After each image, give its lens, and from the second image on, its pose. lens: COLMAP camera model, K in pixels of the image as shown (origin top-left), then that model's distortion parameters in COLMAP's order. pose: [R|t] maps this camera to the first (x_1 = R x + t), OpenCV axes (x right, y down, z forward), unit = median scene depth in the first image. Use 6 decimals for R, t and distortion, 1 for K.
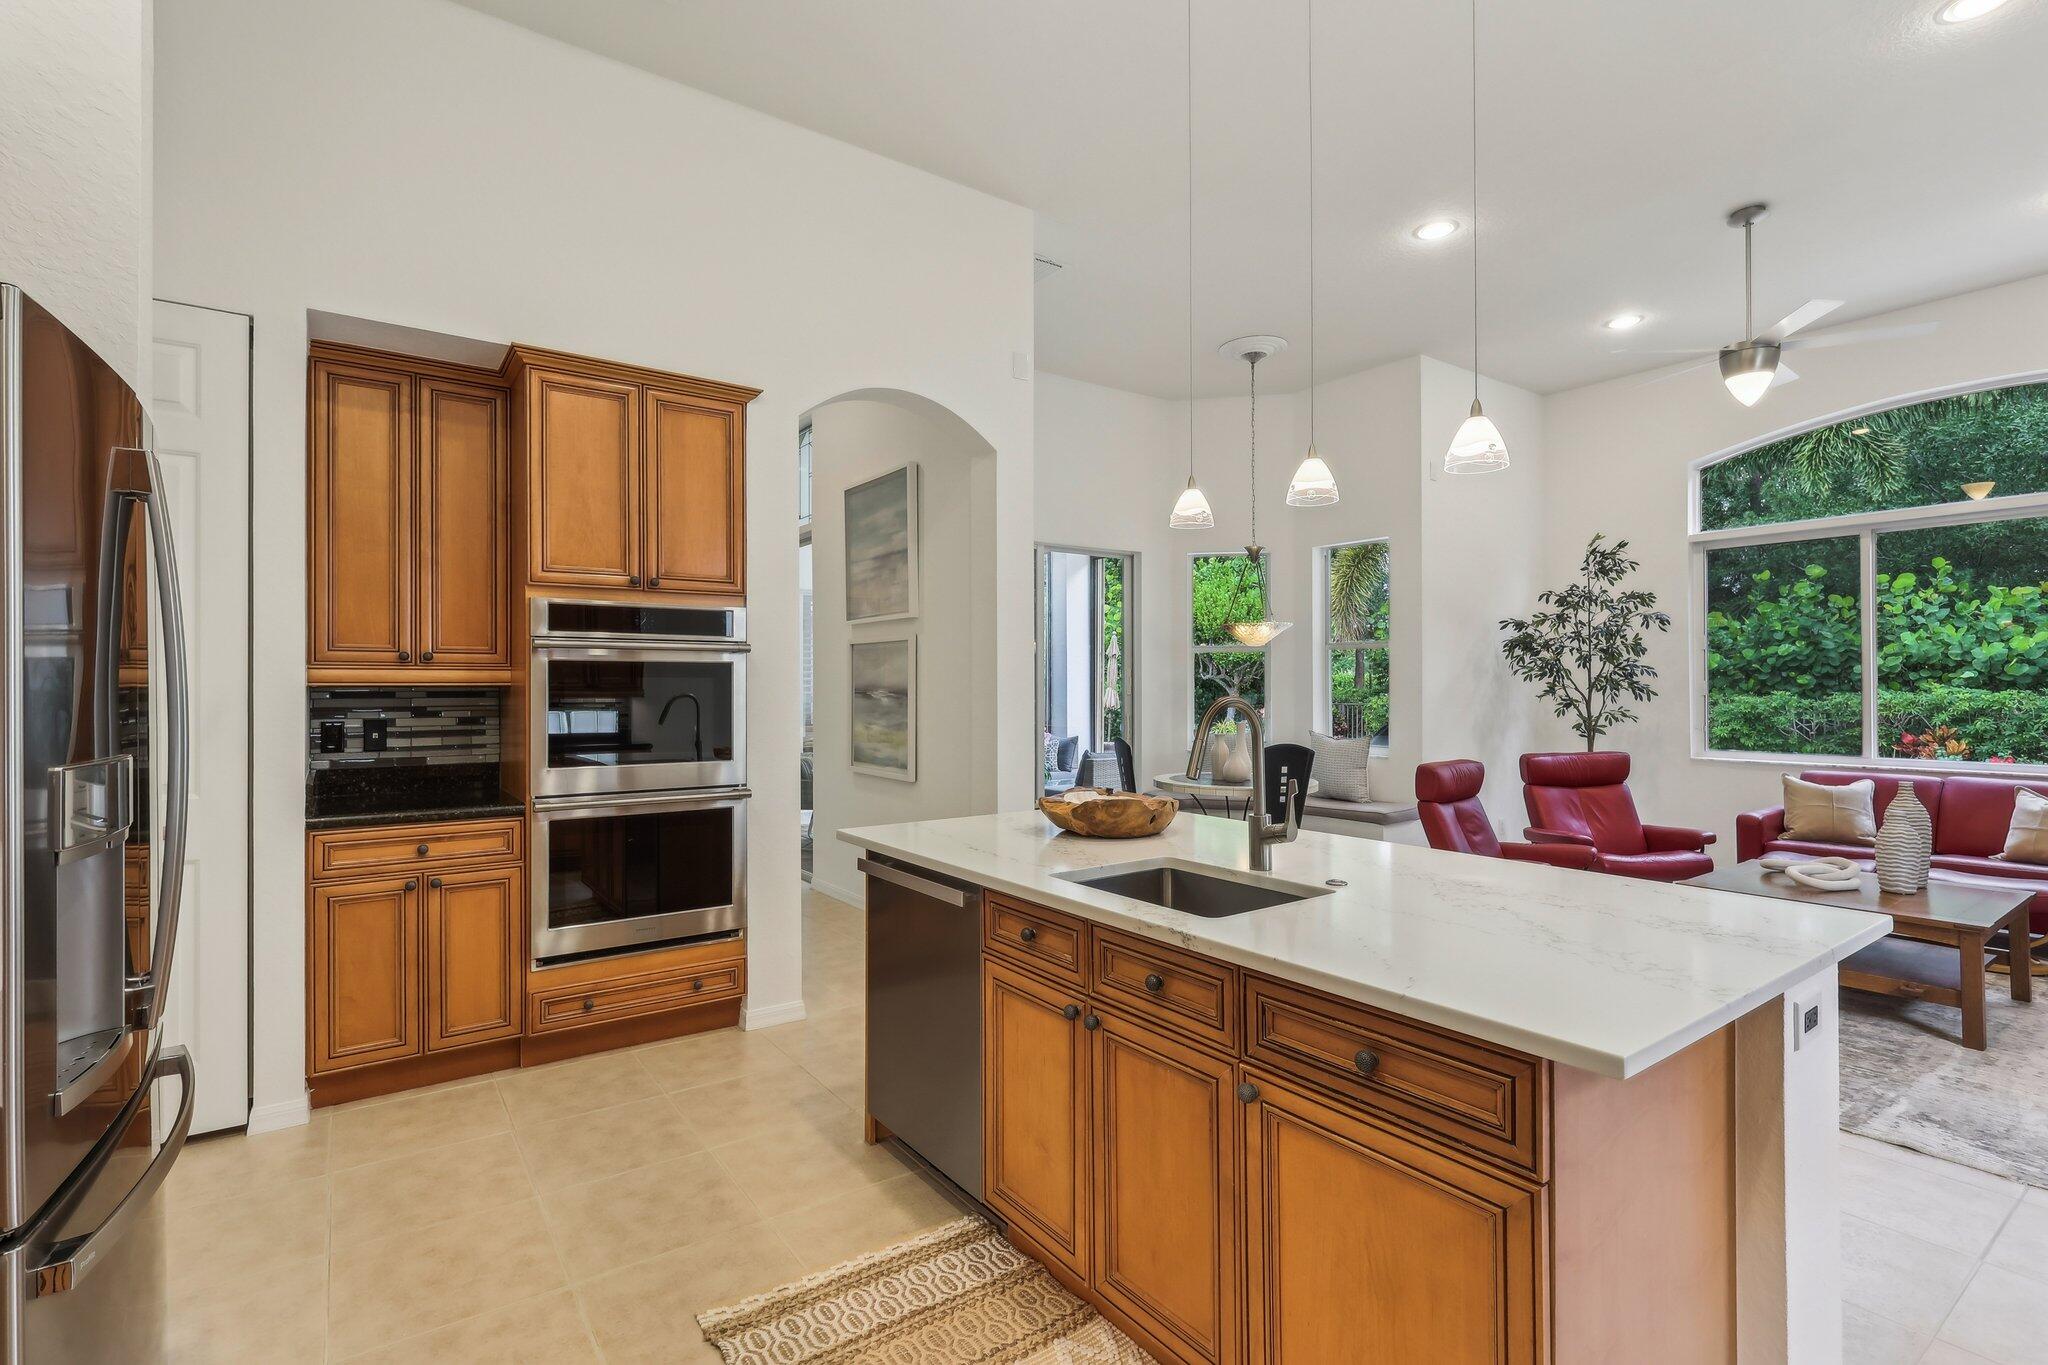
lens RADIAL K [[944.9, 0, 1019.9], [0, 944.9, 682.4], [0, 0, 1]] dist [-0.002356, 0.000490]
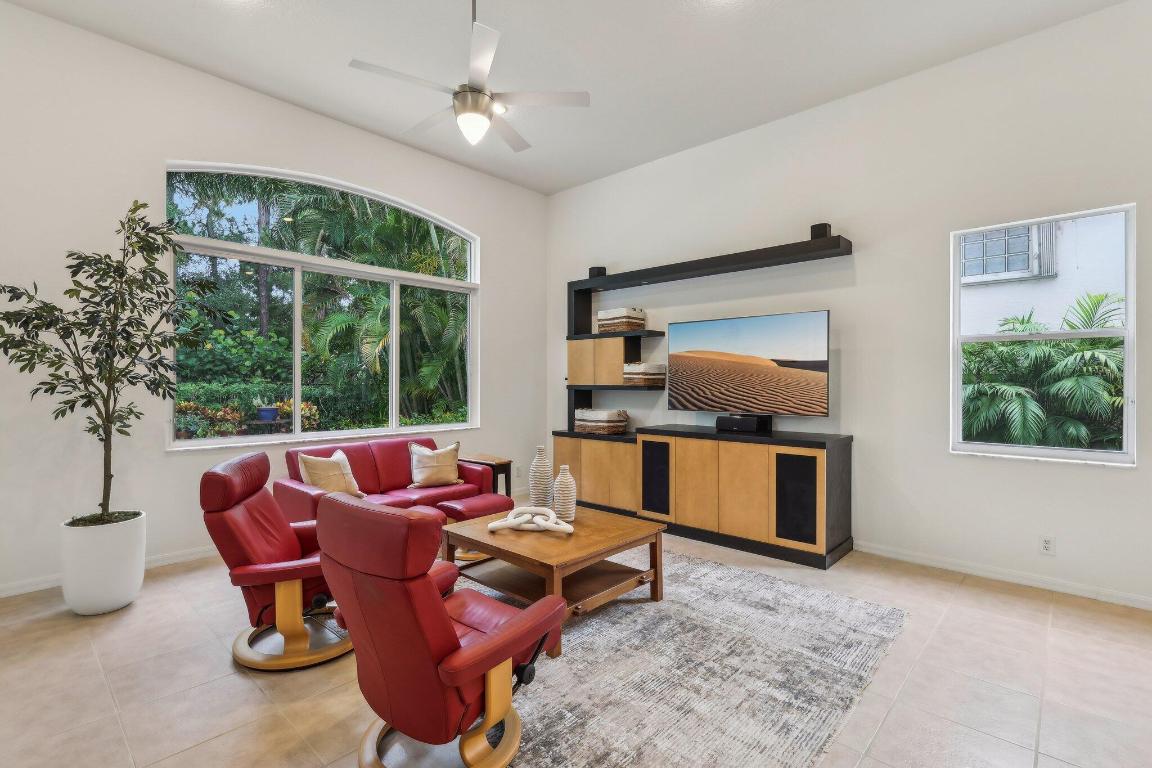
lens RADIAL K [[531.5, 0, 573.7], [0, 531.5, 383.9], [0, 0, 1]] dist [-0.002356, 0.000490]
pose [[-0.195961, -0.001418, 0.980611, 0.065815], [-0.007745, 0.999970, -0.000102, 0.004527], [-0.980581, -0.007615, -0.195966, 0.706654]]
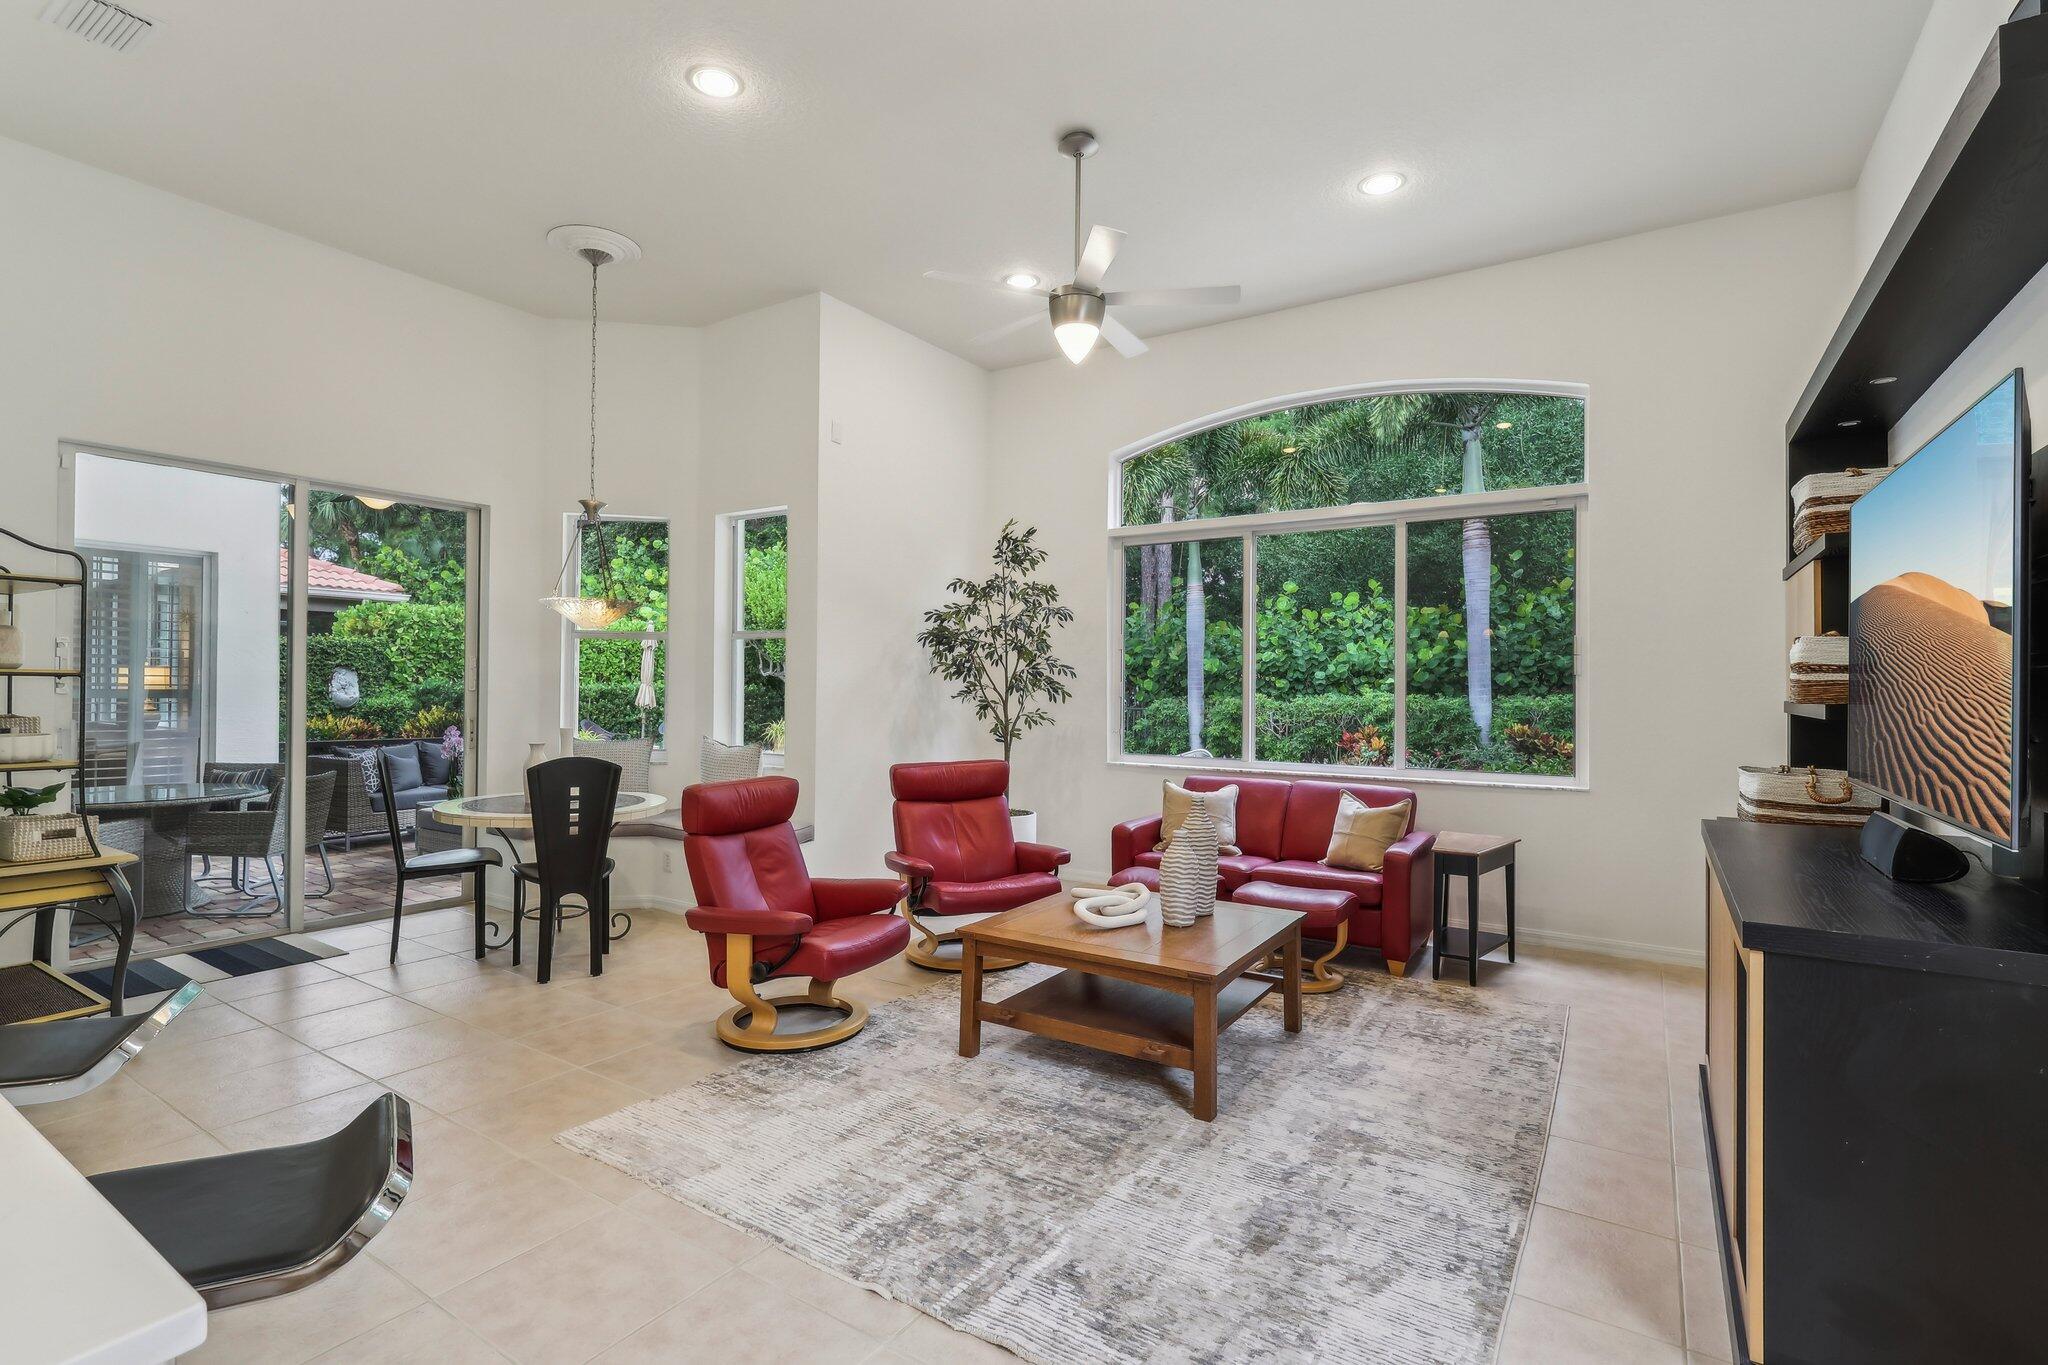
lens RADIAL K [[944.9, 0, 1019.9], [0, 944.9, 682.4], [0, 0, 1]] dist [-0.002356, 0.000490]
pose [[0.931968, 0.013038, 0.362305, 0.290734], [-0.013834, 0.999904, -0.000400, 0.000611], [-0.362276, -0.004640, 0.932060, 0.146231]]
